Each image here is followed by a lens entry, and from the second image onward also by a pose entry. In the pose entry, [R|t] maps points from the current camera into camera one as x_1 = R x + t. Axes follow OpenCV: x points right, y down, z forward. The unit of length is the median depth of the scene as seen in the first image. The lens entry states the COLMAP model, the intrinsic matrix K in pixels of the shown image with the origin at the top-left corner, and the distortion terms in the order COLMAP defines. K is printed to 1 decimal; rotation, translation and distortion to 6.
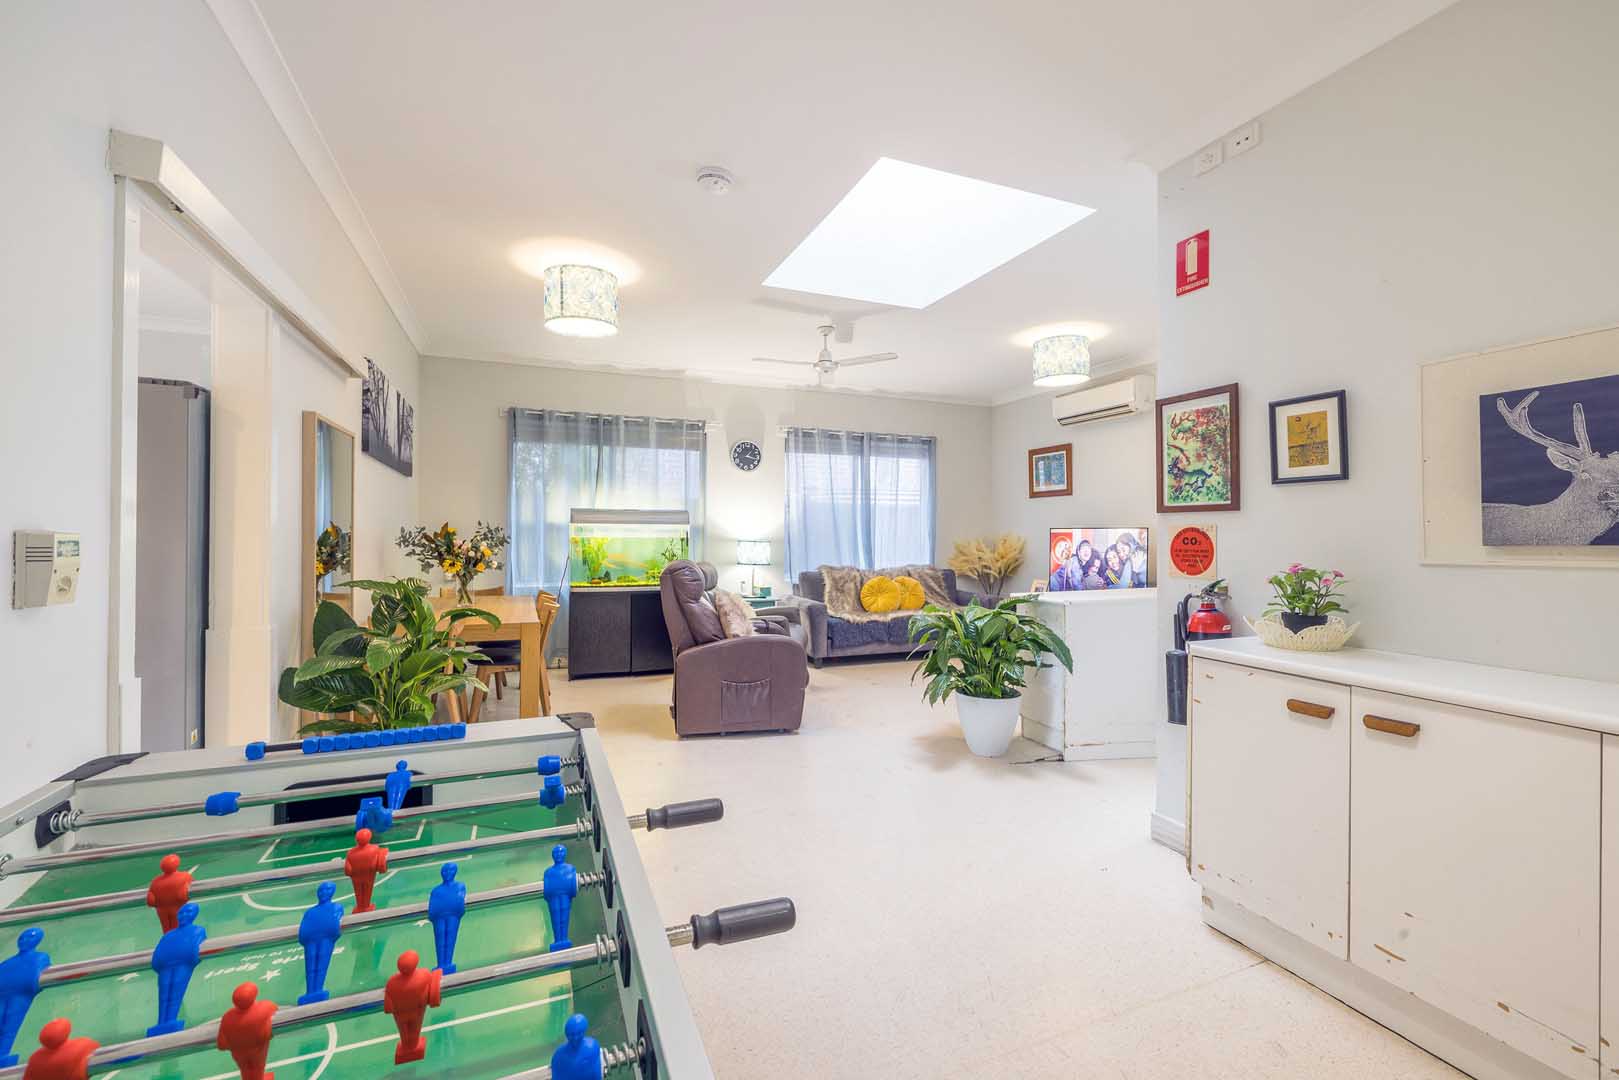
lens RADIAL K [[678.3, 0, 807.2], [0, 678.3, 530.8], [0, 0, 1]] dist [0.000368, 0.000021]
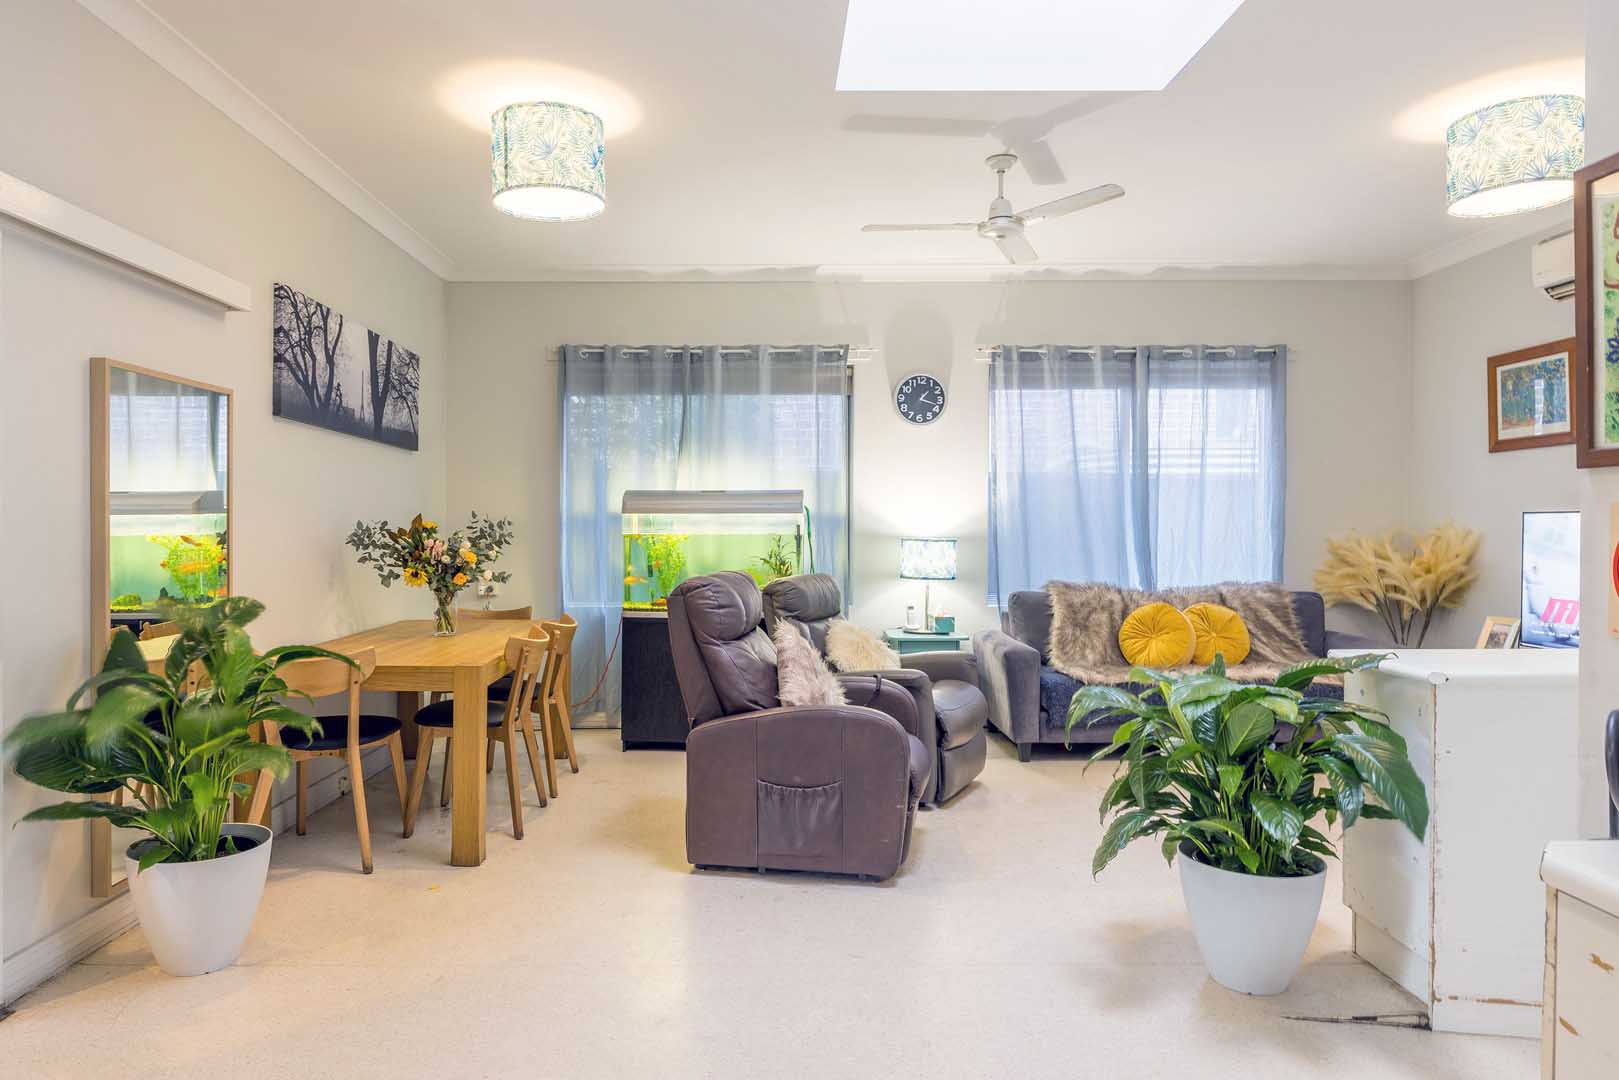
lens RADIAL K [[998.6, 0, 769.2], [0, 998.6, 535.7], [0, 0, 1]] dist [0.003128, -0.001224]
pose [[0.926139, -0.002617, -0.377173, 0.164912], [0.007455, 0.999908, 0.011369, 0.000908], [0.377108, -0.013341, 0.926073, 0.165877]]
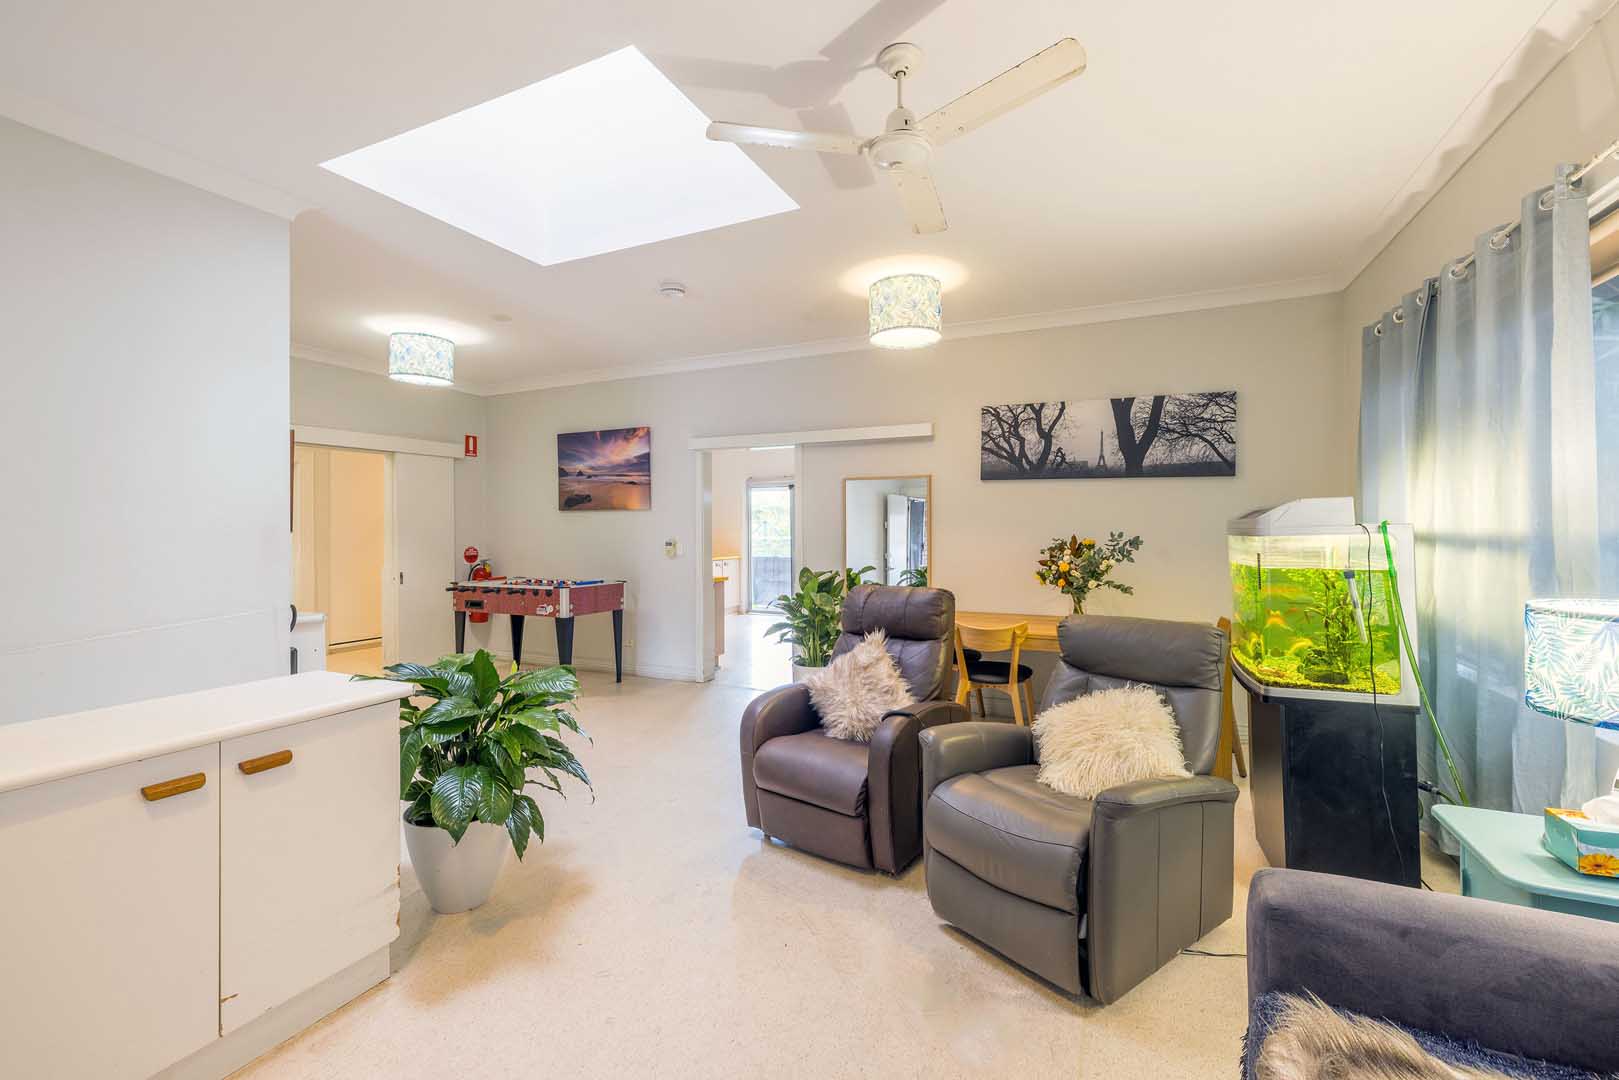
lens RADIAL K [[678.3, 0, 807.2], [0, 678.3, 530.8], [0, 0, 1]] dist [0.000368, 0.000021]
pose [[-0.735503, -0.004033, -0.677509, 0.355755], [0.000029, 0.999982, -0.005985, -0.008943], [0.677521, -0.004422, -0.735490, 1.299039]]
